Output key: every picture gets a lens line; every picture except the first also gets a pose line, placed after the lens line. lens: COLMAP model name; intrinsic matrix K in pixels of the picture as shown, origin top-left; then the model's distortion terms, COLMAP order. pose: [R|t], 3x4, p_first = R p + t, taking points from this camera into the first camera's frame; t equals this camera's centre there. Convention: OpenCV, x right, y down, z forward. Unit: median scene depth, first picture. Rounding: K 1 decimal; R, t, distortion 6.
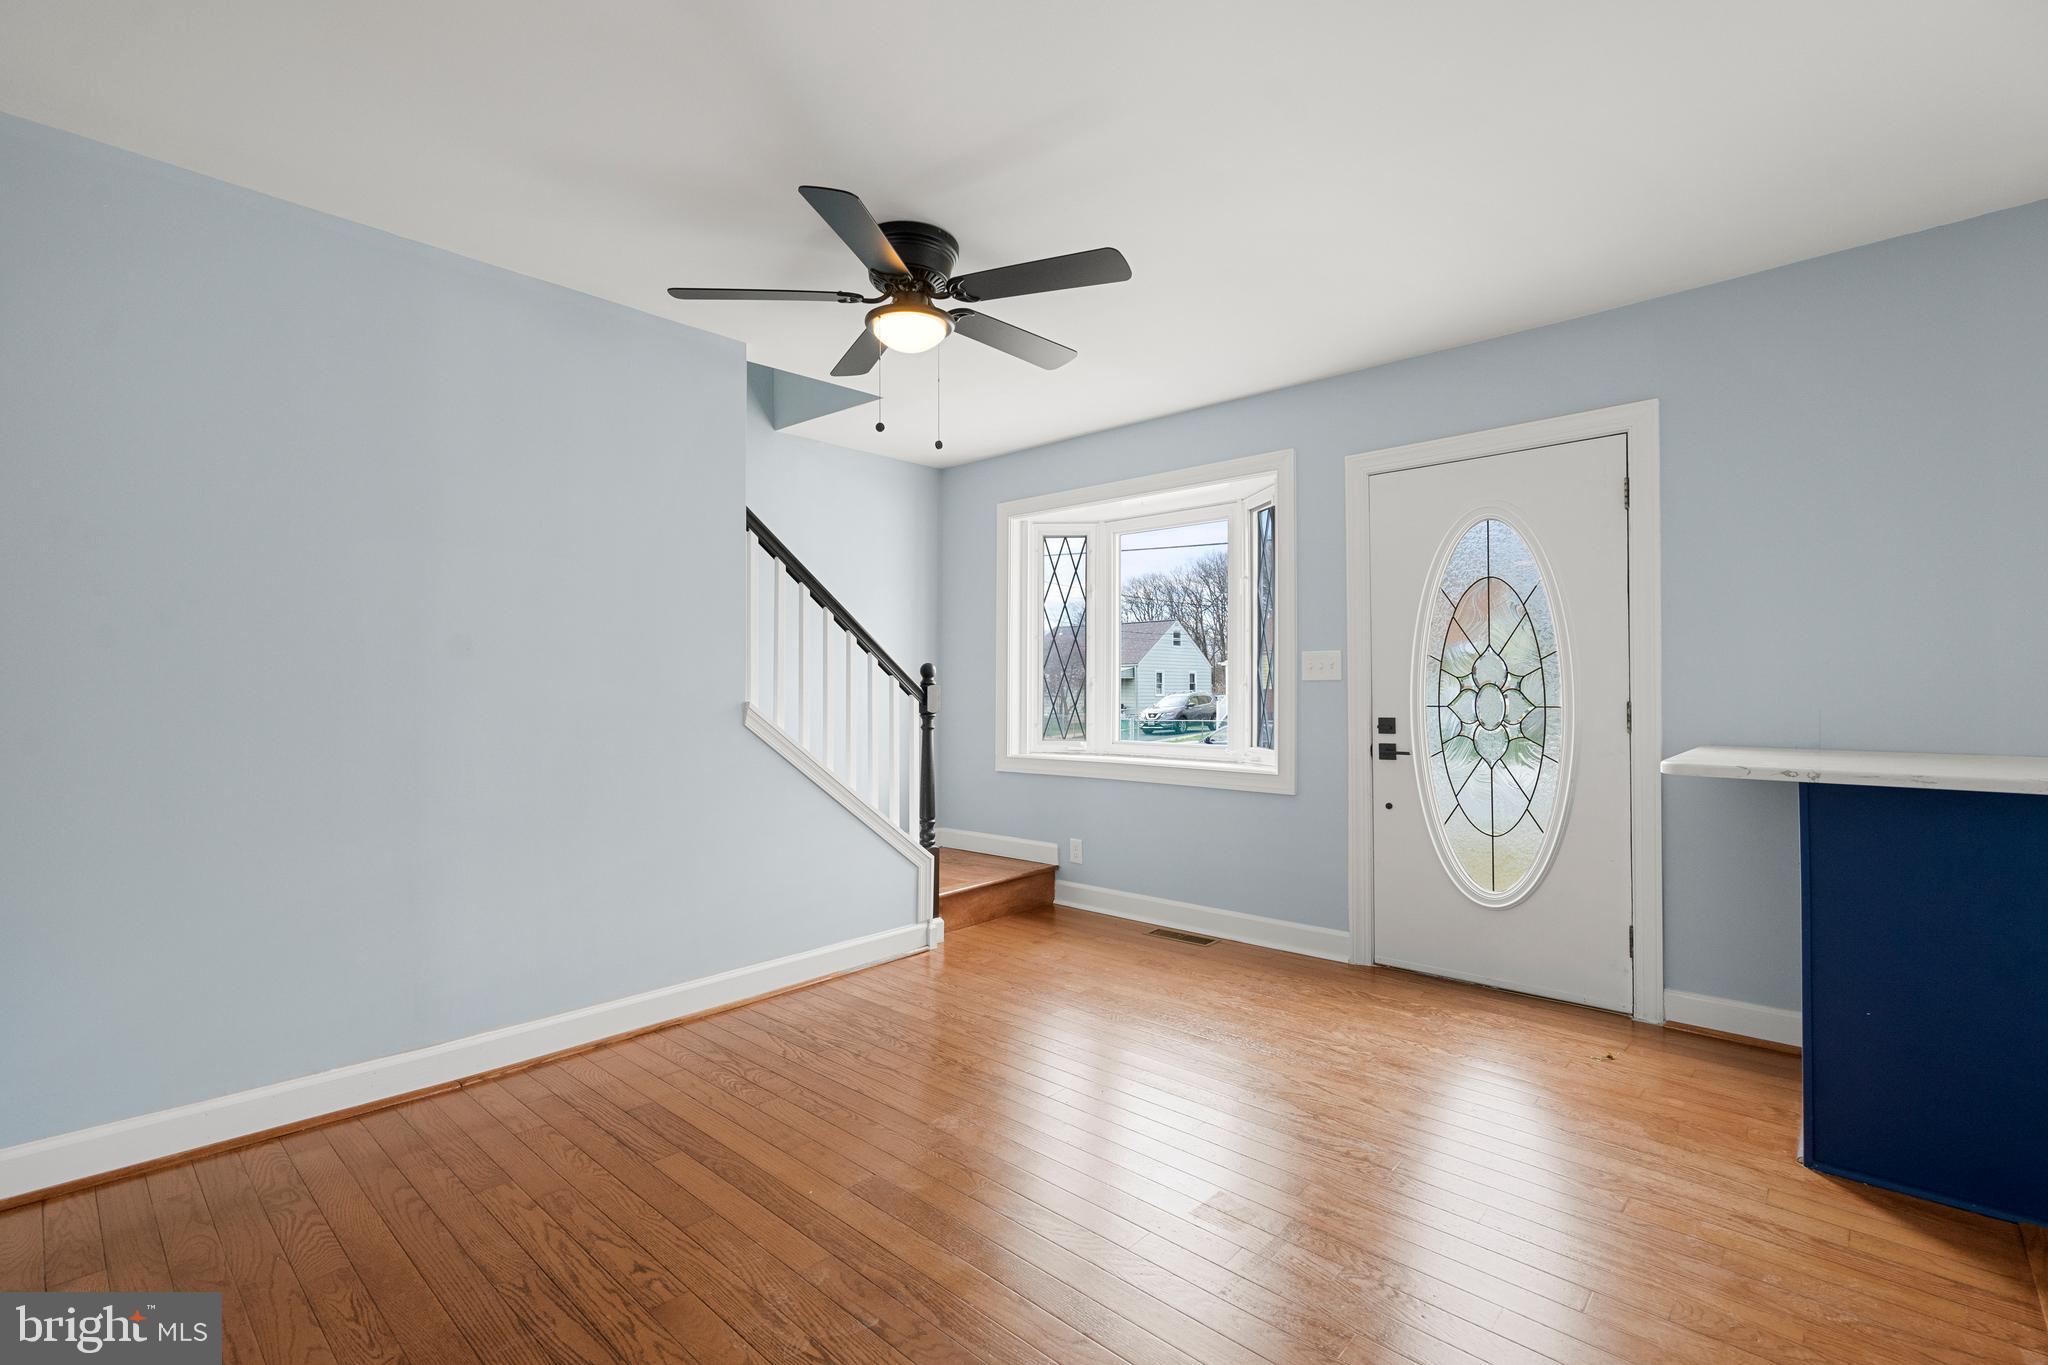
lens RADIAL K [[946.1, 0, 1008.1], [0, 946.1, 693.7], [0, 0, 1]] dist [-0.004047, 0.003676]
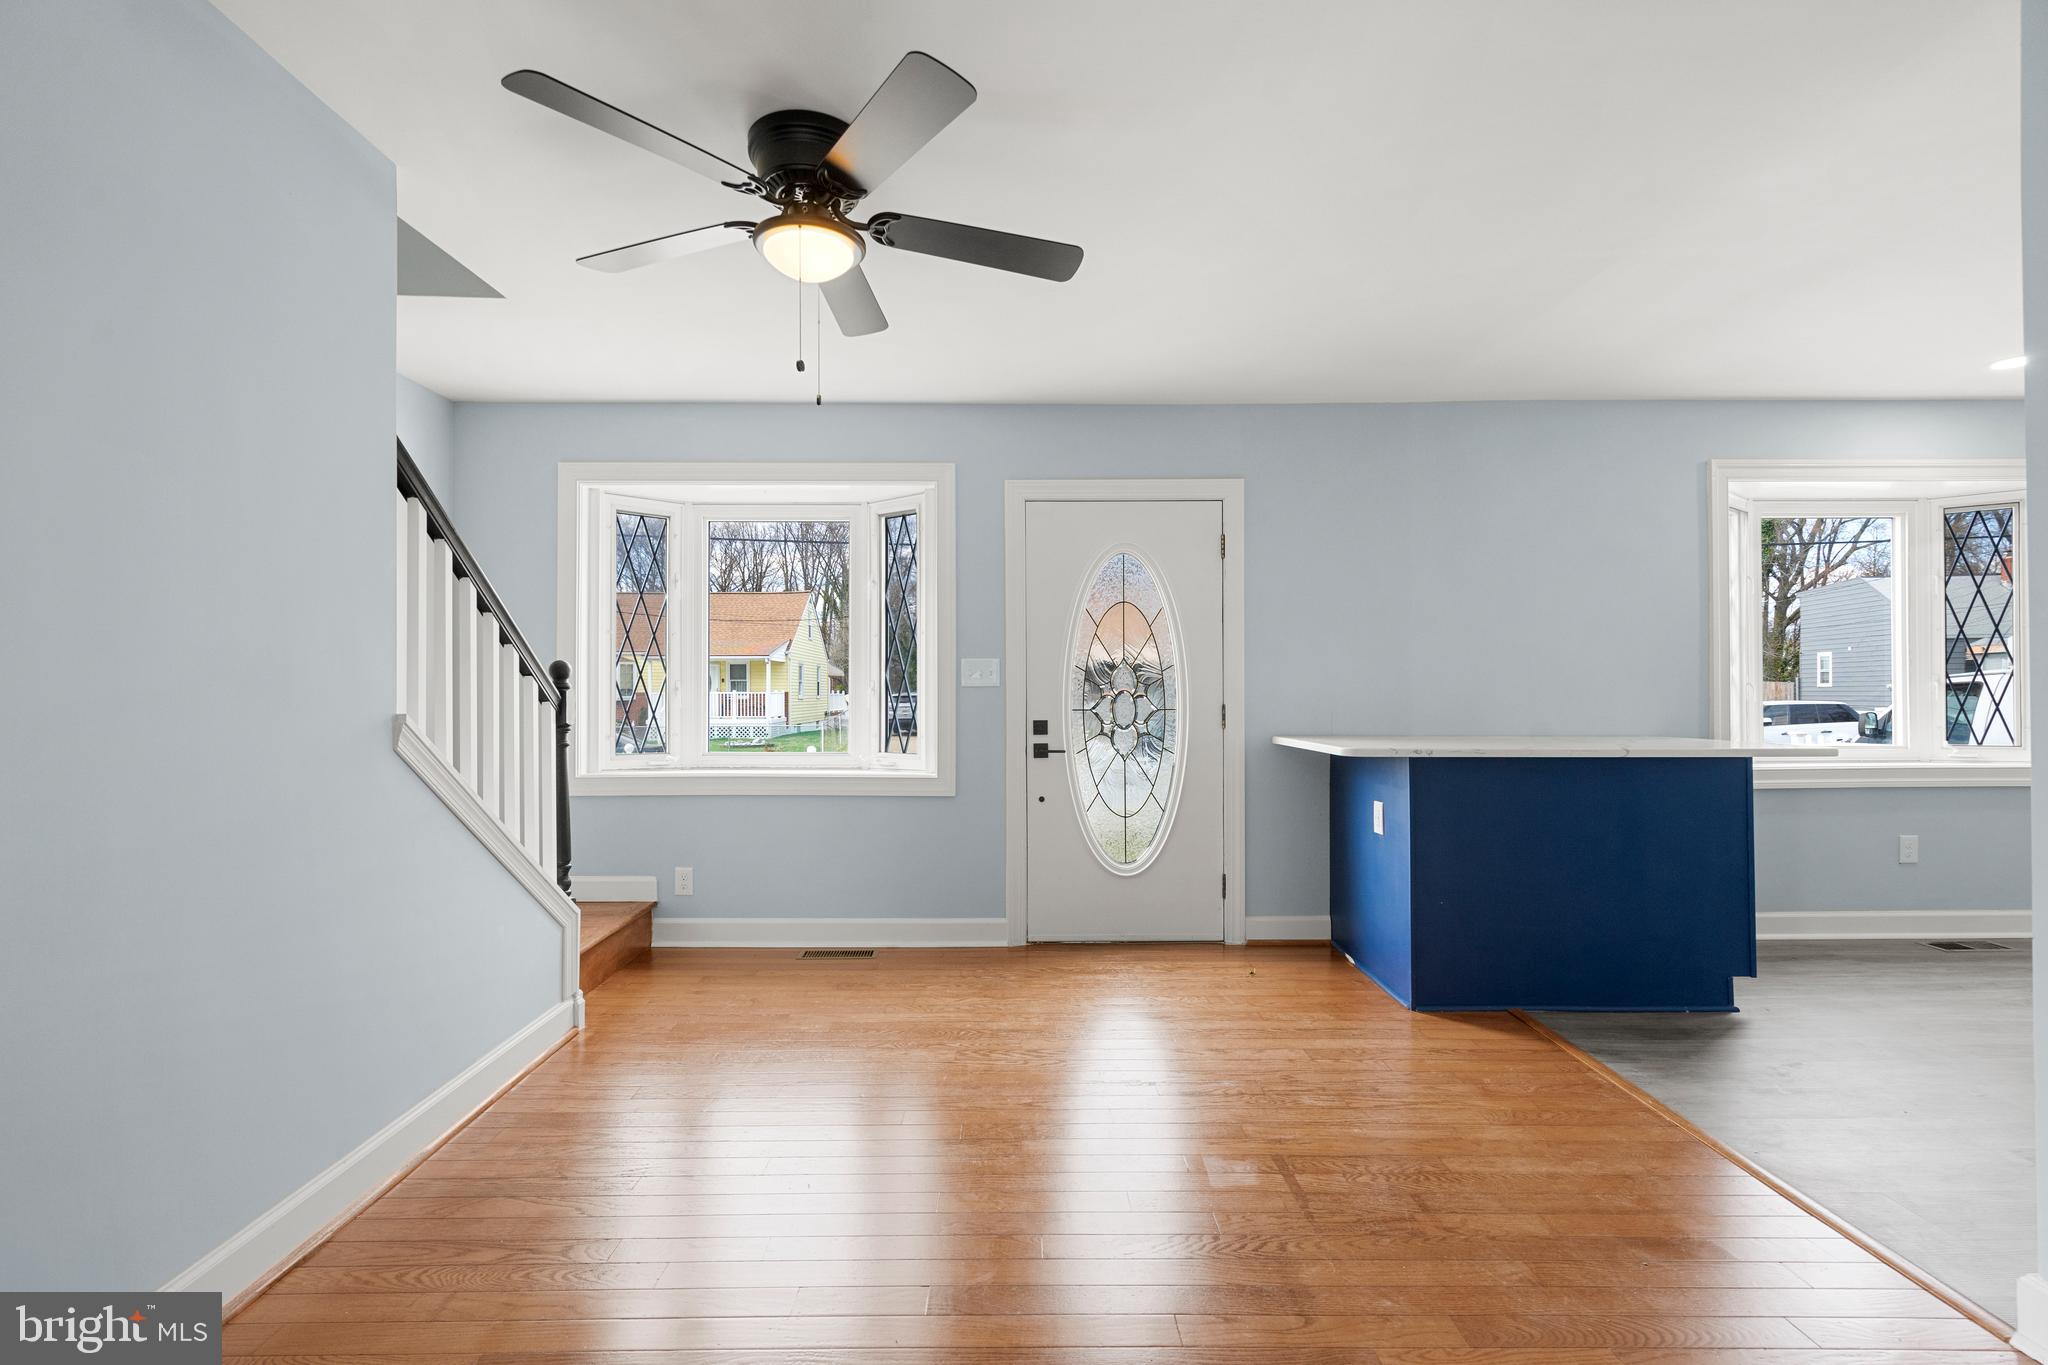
lens RADIAL K [[946.1, 0, 1013.6], [0, 946.1, 700.2], [0, 0, 1]] dist [-0.004047, 0.003676]
pose [[0.715275, -0.003405, 0.698835, -0.405172], [0.001645, 0.999994, 0.003189, -0.002050], [-0.698841, -0.001132, 0.715276, 0.220600]]
